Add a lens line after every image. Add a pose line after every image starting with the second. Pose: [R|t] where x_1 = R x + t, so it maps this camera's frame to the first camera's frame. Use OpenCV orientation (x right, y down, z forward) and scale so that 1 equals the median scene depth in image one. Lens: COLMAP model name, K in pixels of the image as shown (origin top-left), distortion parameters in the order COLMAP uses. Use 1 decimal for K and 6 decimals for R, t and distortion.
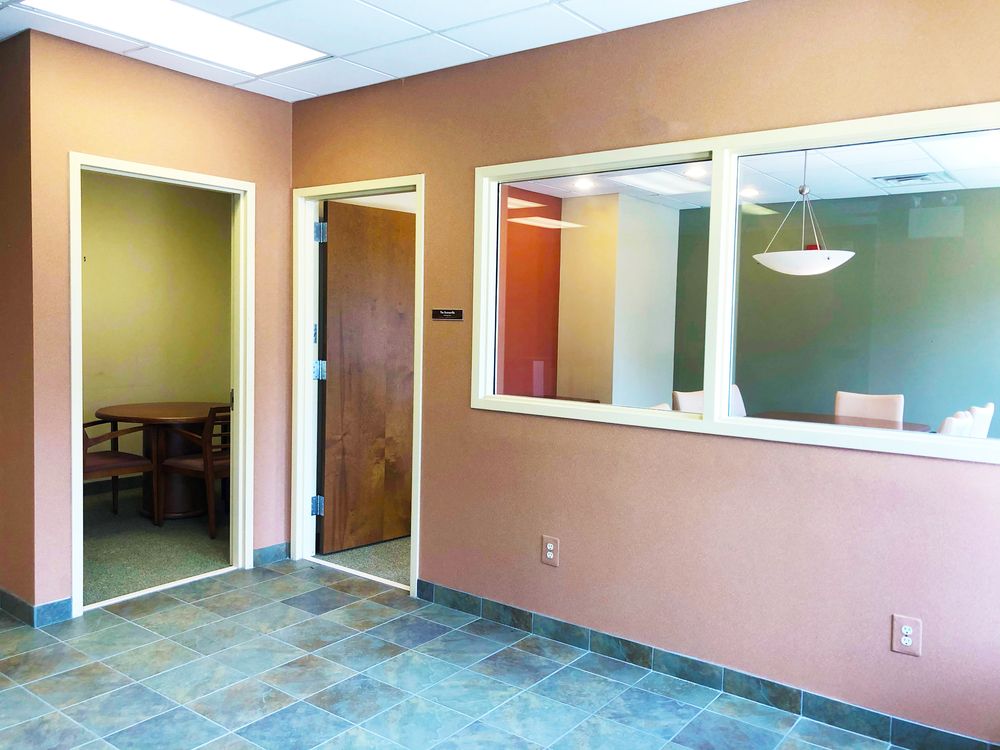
lens RADIAL K [[814.6, 0, 501.1], [0, 814.6, 376.9], [0, 0, 1]] dist [0.014011, 0.009429]
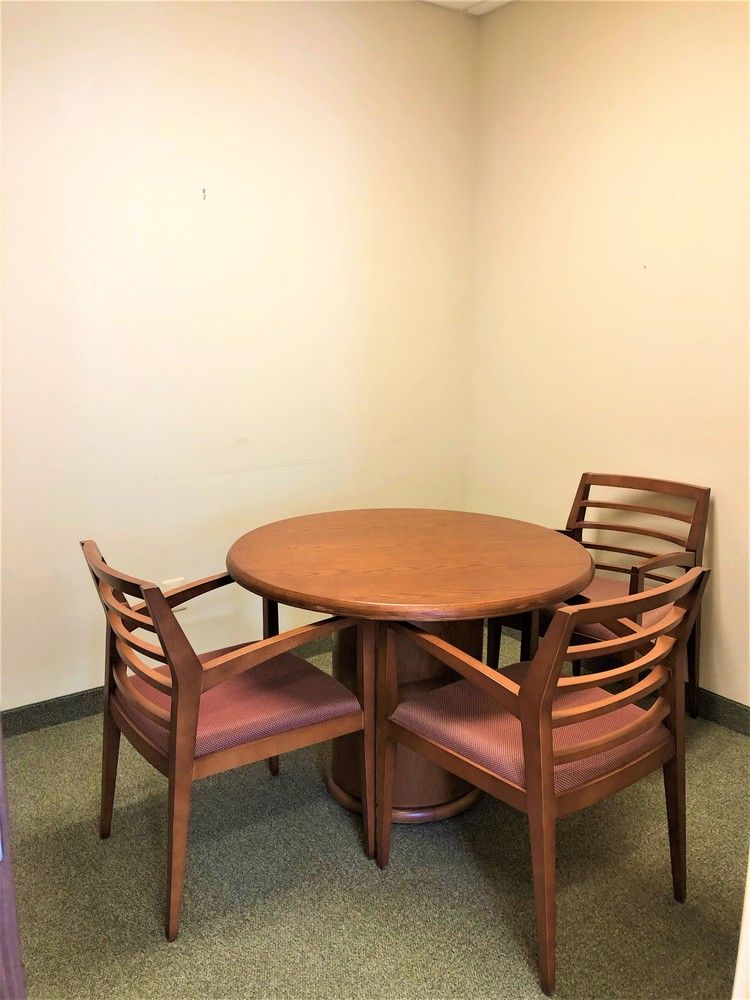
lens RADIAL K [[814.6, 0, 375.6], [0, 814.6, 500.2], [0, 0, 1]] dist [0.014011, 0.009429]
pose [[0.954099, 0.036852, -0.297214, -0.309650], [0.002682, 0.991309, 0.131524, -0.044358], [0.299478, -0.126284, 0.945709, 0.649036]]
